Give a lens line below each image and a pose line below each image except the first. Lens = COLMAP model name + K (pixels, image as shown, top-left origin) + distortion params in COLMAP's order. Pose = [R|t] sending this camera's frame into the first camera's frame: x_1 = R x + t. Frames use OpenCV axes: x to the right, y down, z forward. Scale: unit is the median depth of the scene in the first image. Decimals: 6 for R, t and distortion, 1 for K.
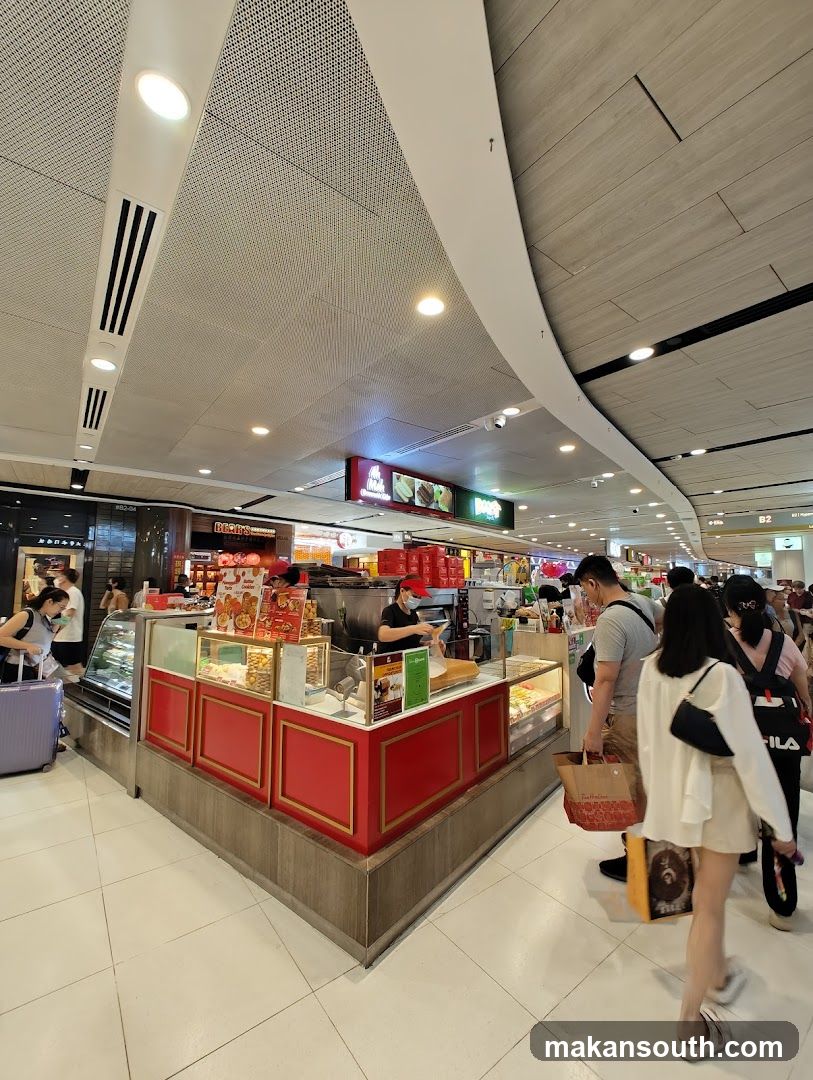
lens RADIAL K [[448.9, 0, 406.5], [0, 448.9, 540.0], [0, 0, 1]] dist [-0.001865, 0.000051]
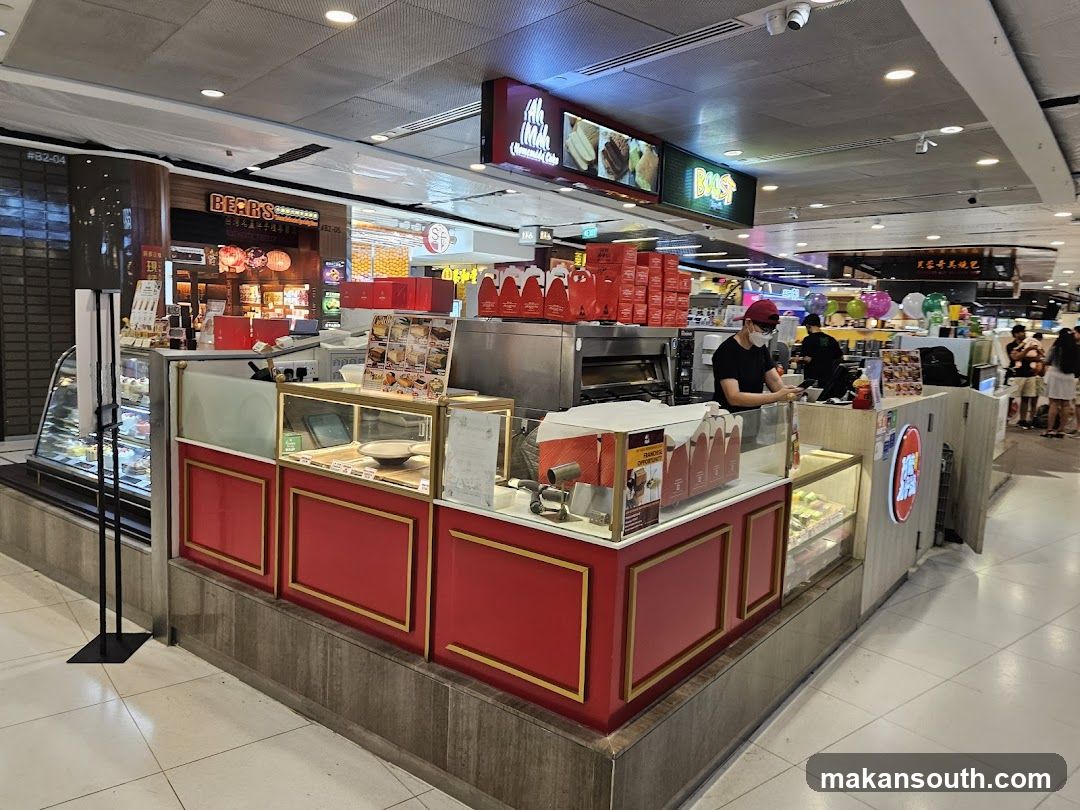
lens RADIAL K [[770.5, 0, 528.1], [0, 770.5, 402.4], [0, 0, 1]] dist [0.091340, -0.088747]
pose [[0.999256, 0.033128, 0.019755, -0.084287], [-0.036445, 0.978644, 0.202305, 0.005283], [-0.012631, -0.202874, 0.979123, -0.001565]]
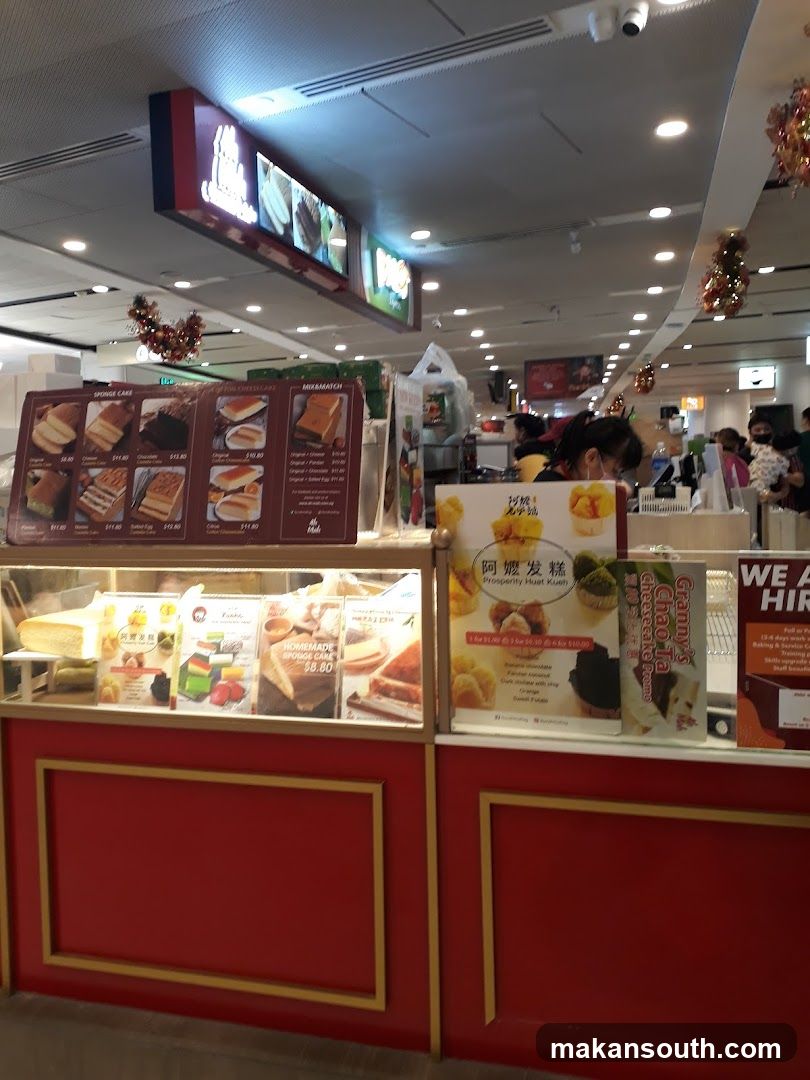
lens RADIAL K [[874.0, 0, 403.5], [0, 874.0, 500.0], [0, 0, 1]] dist [0.006294, 0.007754]
pose [[0.916000, -0.045103, 0.398635, -0.241509], [-0.007667, 0.991510, 0.129801, 0.054010], [-0.401105, -0.121954, 0.907878, 0.216581]]
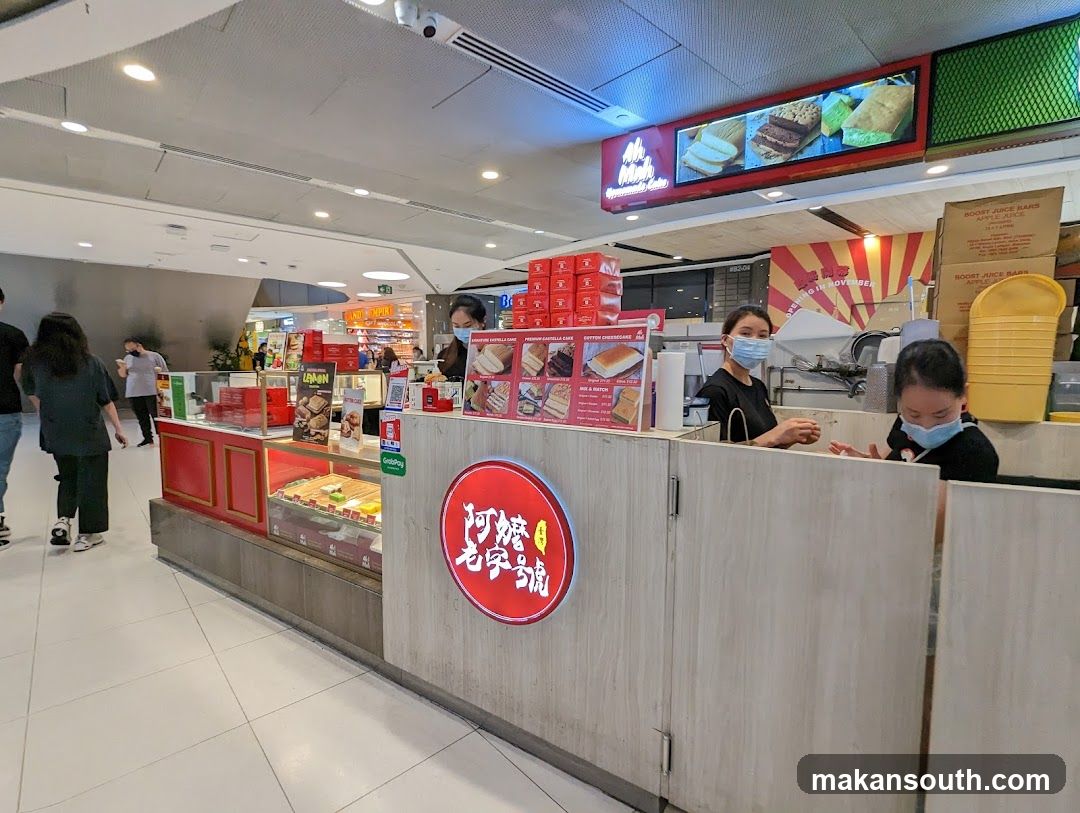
lens RADIAL K [[517.4, 0, 538.8], [0, 517.4, 402.0], [0, 0, 1]] dist [-0.000950, 0.000558]
pose [[0.087664, 0.076320, -0.993222, 0.635928], [0.084874, 0.992863, 0.083784, 0.117043], [0.992528, -0.091644, 0.080561, 0.773187]]
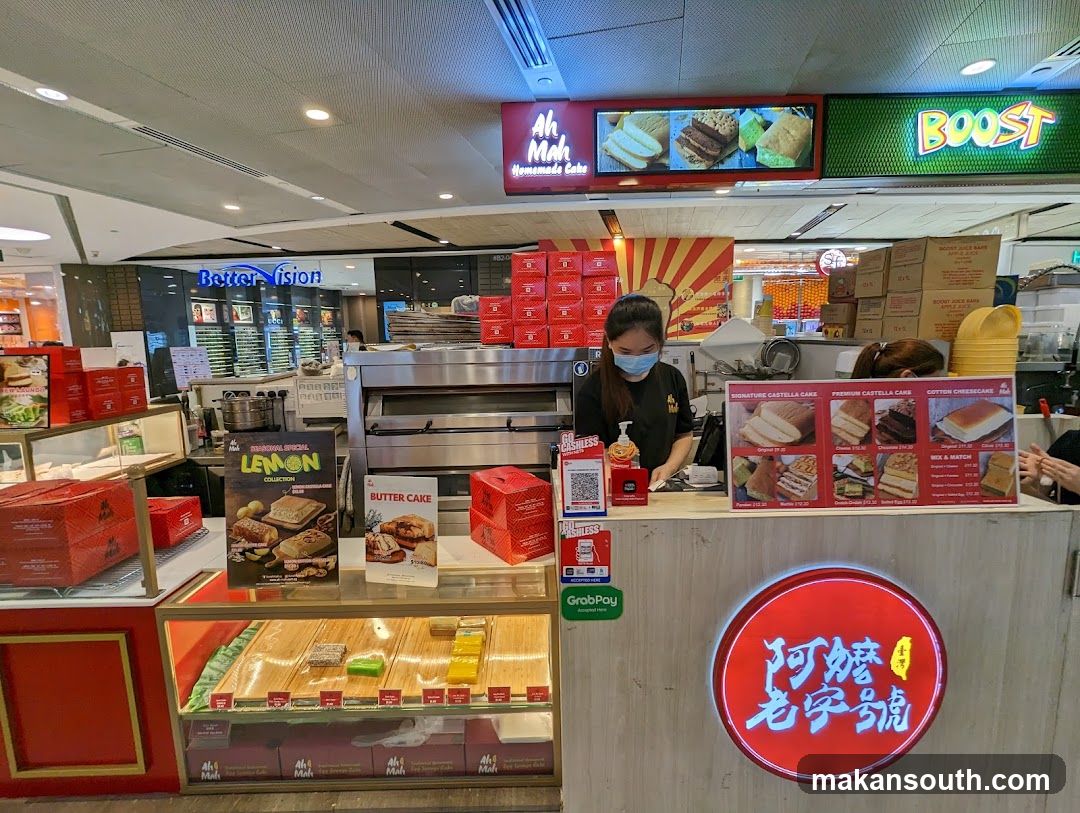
lens RADIAL K [[519.8, 0, 540.0], [0, 519.8, 406.5], [0, 0, 1]] dist [0.000702, 0.001039]
pose [[0.635849, 0.084248, -0.767201, 0.411599], [0.094969, 0.977931, 0.186098, 0.055556], [0.765948, -0.191190, 0.613816, 0.554552]]
